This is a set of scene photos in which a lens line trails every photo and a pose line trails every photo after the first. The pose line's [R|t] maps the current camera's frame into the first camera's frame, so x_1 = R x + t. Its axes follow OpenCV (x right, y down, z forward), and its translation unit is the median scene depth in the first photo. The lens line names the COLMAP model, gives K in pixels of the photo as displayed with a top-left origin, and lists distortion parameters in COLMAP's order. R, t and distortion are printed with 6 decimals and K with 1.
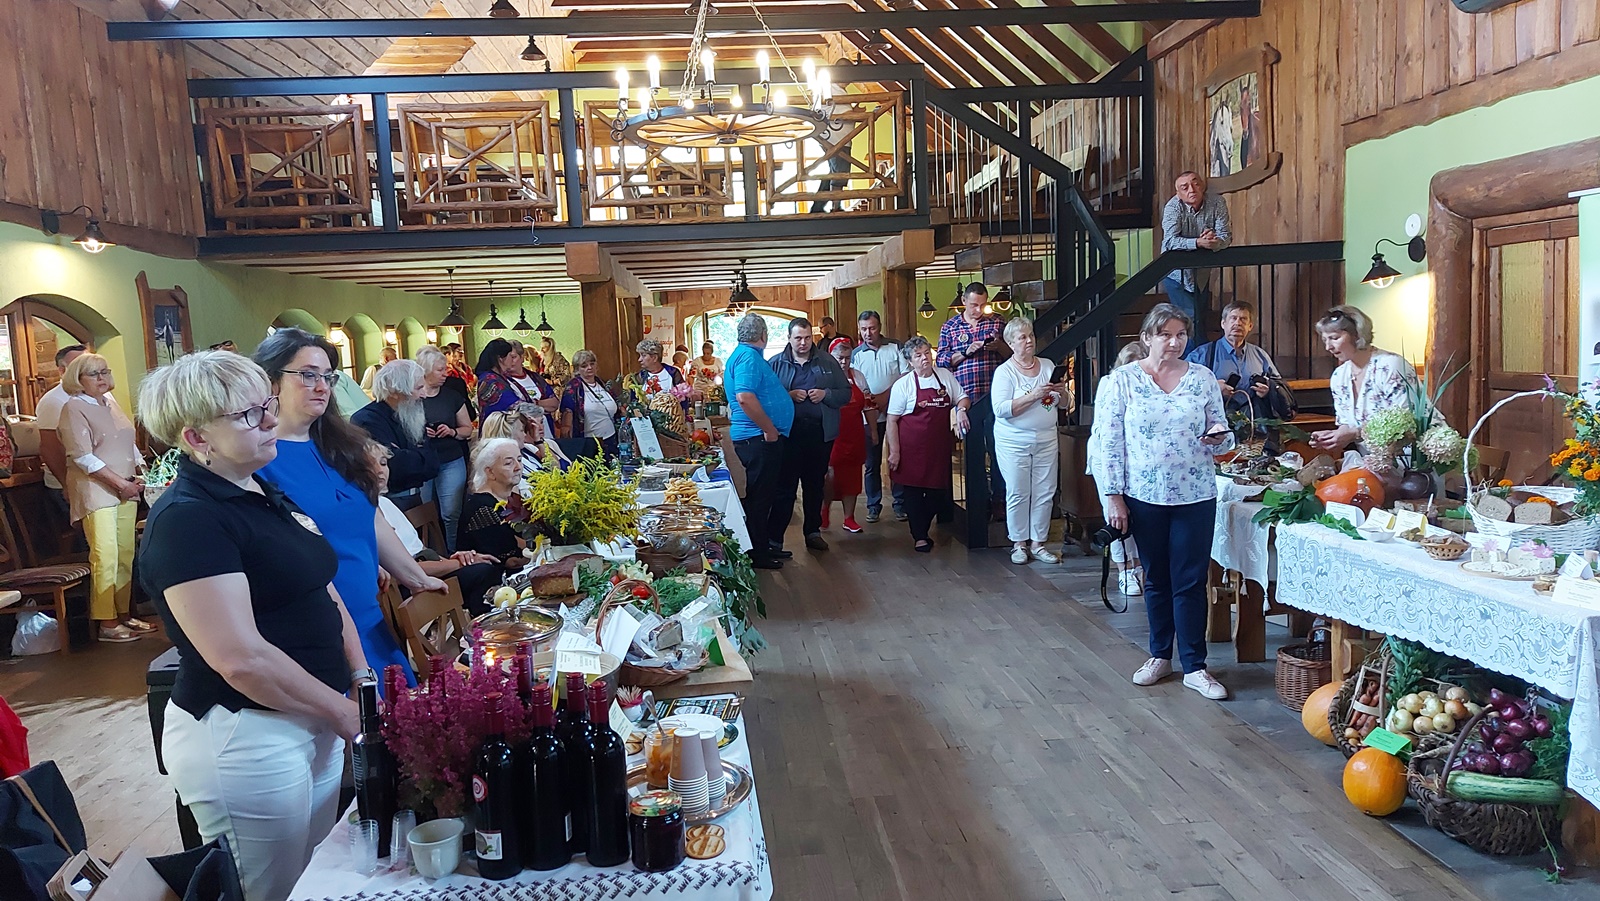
lens RADIAL K [[1137.4, 0, 808.7], [0, 1137.4, 454.0], [0, 0, 1]] dist [0.122873, -0.139255]
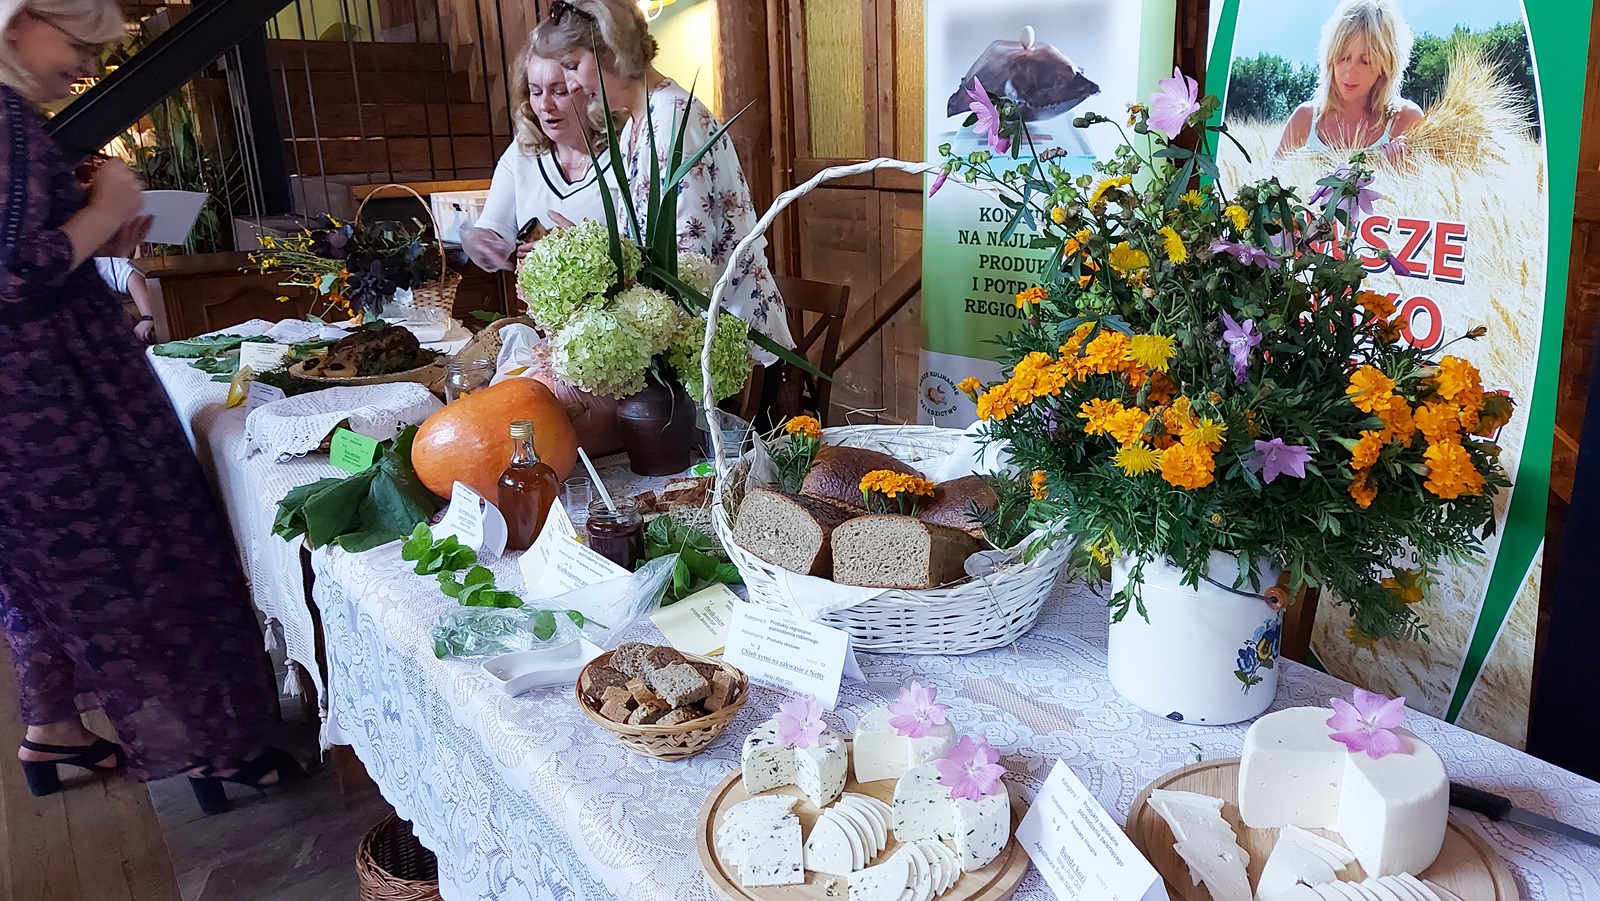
lens RADIAL K [[1137.4, 0, 808.7], [0, 1137.4, 454.0], [0, 0, 1]] dist [0.122873, -0.139255]
pose [[0.866526, -0.116433, 0.485362, 0.477976], [0.036629, 0.984624, 0.170806, -0.029809], [-0.497786, -0.130230, 0.857467, 0.783335]]
